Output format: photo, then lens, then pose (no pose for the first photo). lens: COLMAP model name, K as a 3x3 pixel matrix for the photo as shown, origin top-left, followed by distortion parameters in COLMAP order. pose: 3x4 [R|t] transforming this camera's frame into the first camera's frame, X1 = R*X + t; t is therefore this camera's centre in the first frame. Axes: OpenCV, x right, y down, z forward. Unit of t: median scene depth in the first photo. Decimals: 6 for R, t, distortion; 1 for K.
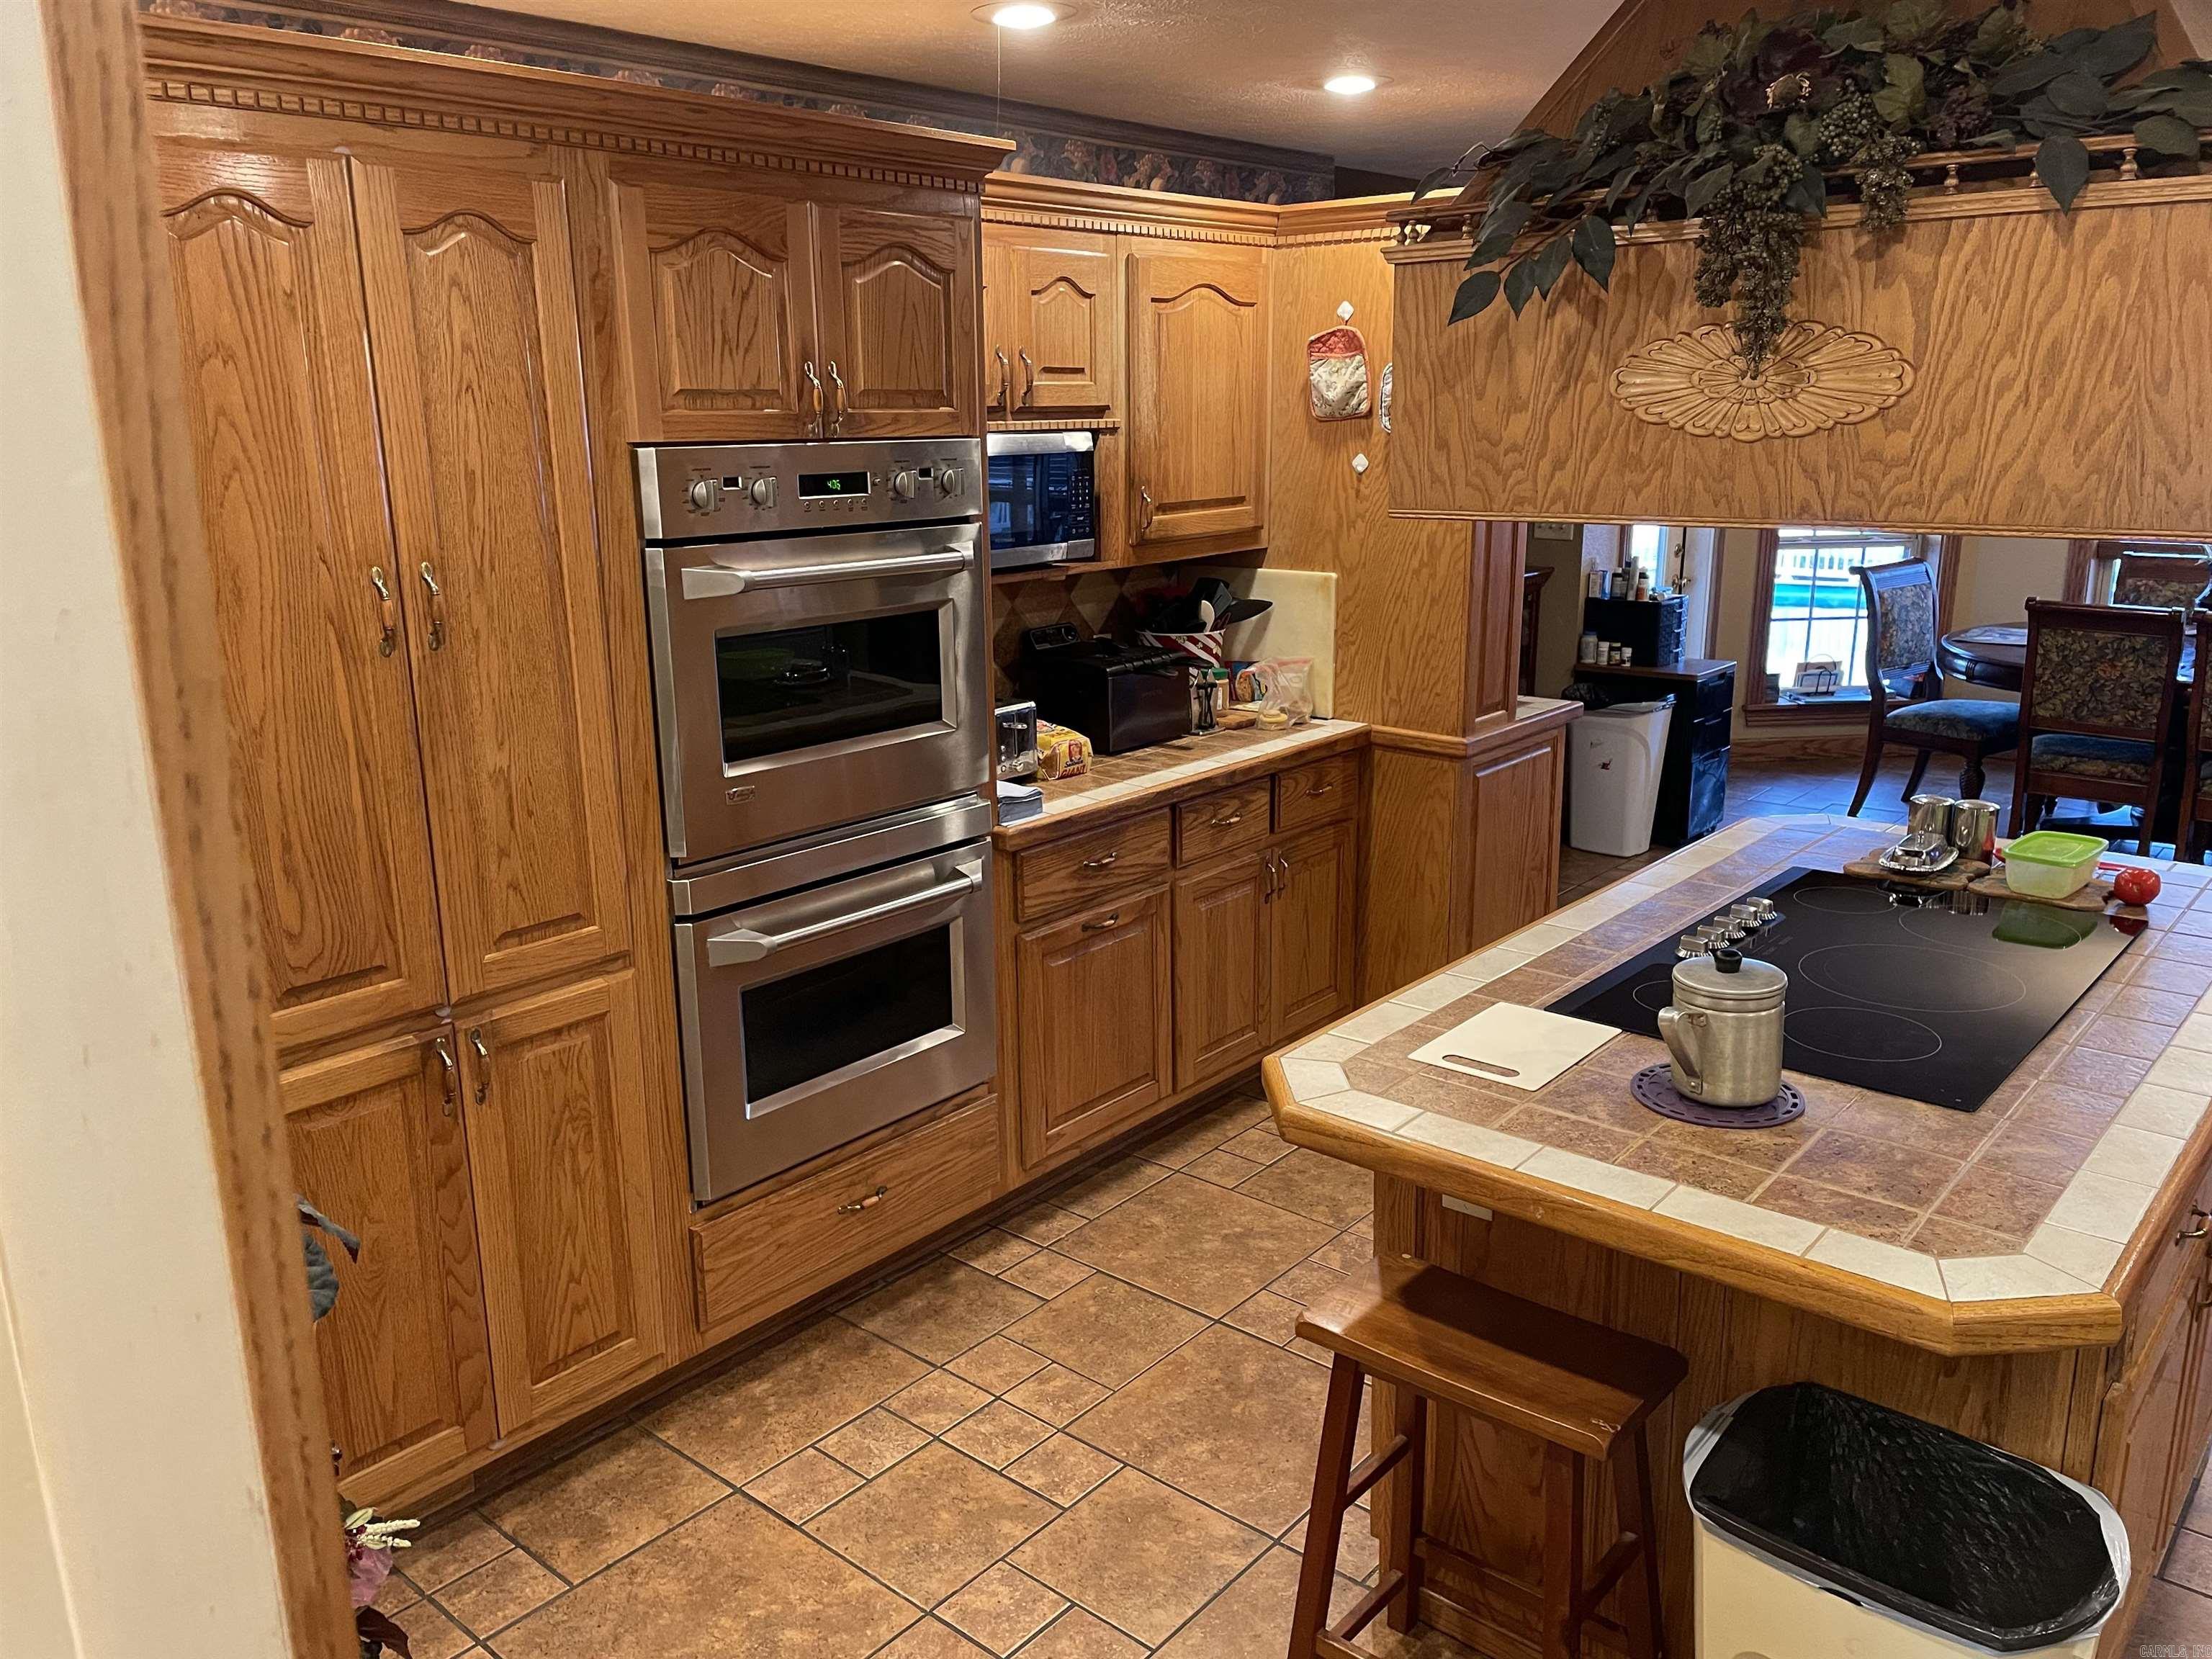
lens RADIAL K [[1695.2, 0, 1115.1], [0, 1695.2, 836.8], [0, 0, 1]] dist [0.086762, -0.103543]
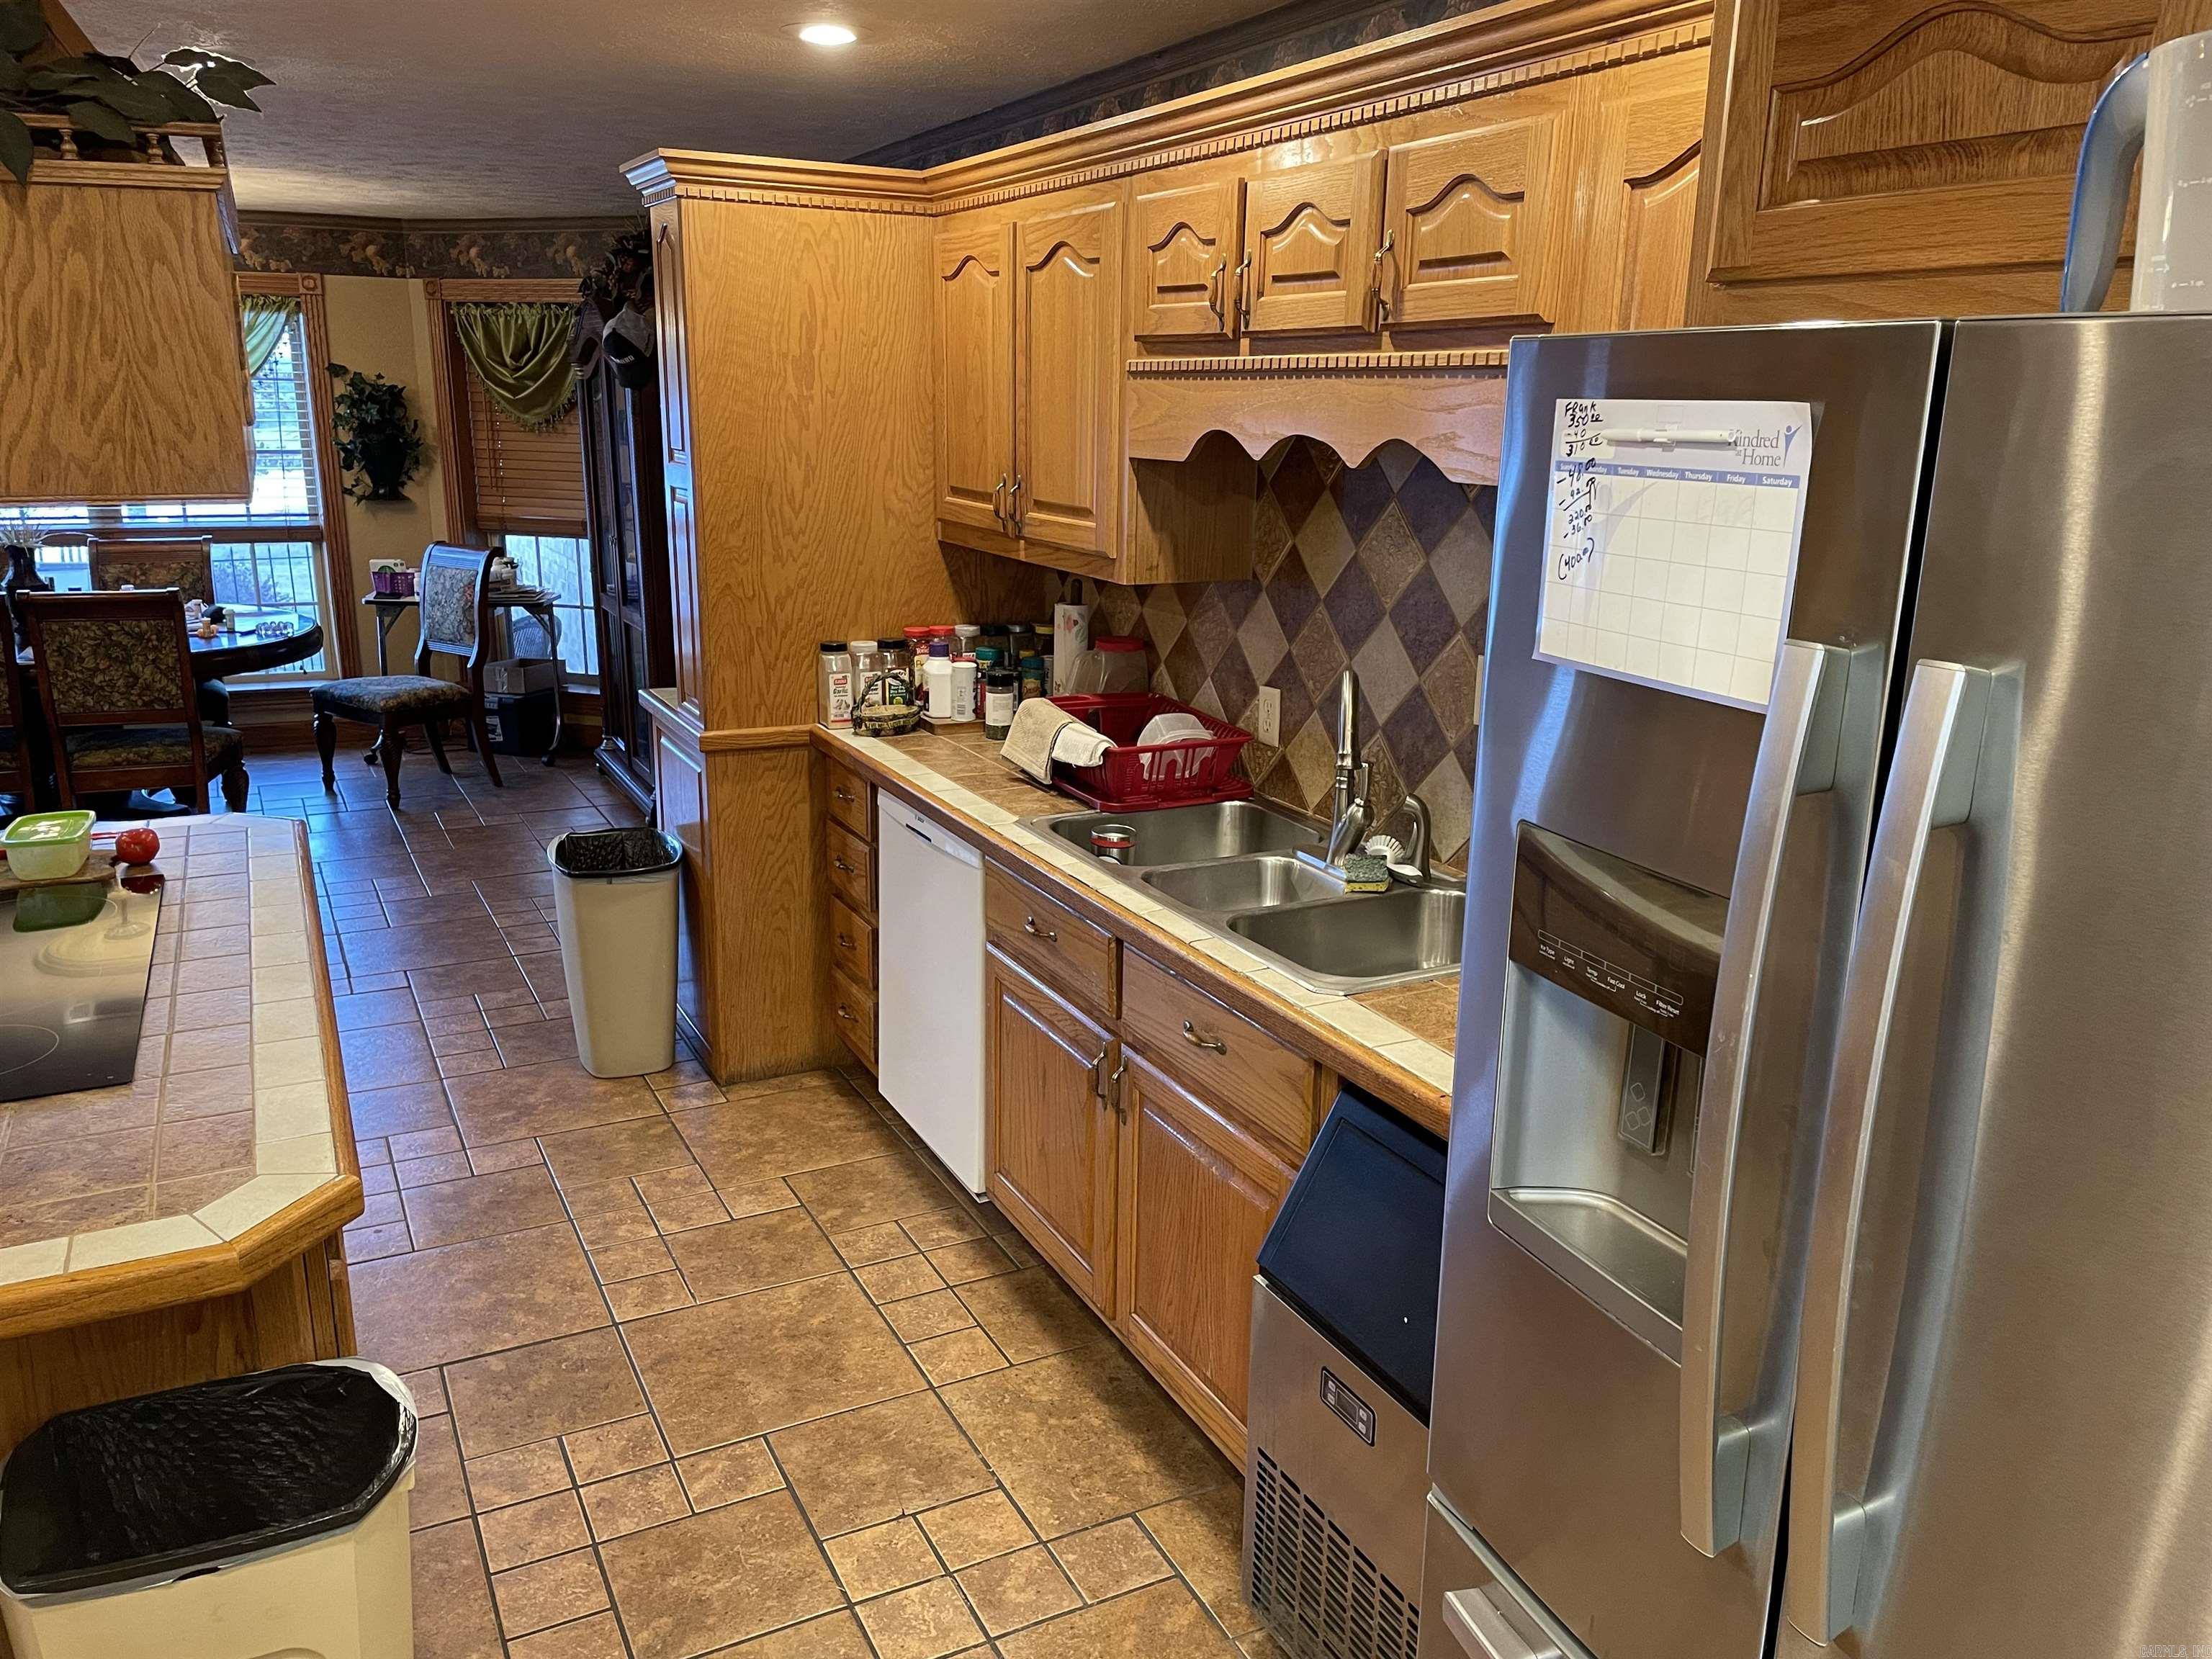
lens RADIAL K [[1695.2, 0, 1113.4], [0, 1695.2, 830.9], [0, 0, 1]] dist [0.086762, -0.103543]
pose [[0.388795, -0.219528, 0.894788, -0.180398], [0.217305, 0.965647, 0.142491, -0.000852], [-0.895330, 0.139042, 0.423144, 0.049598]]
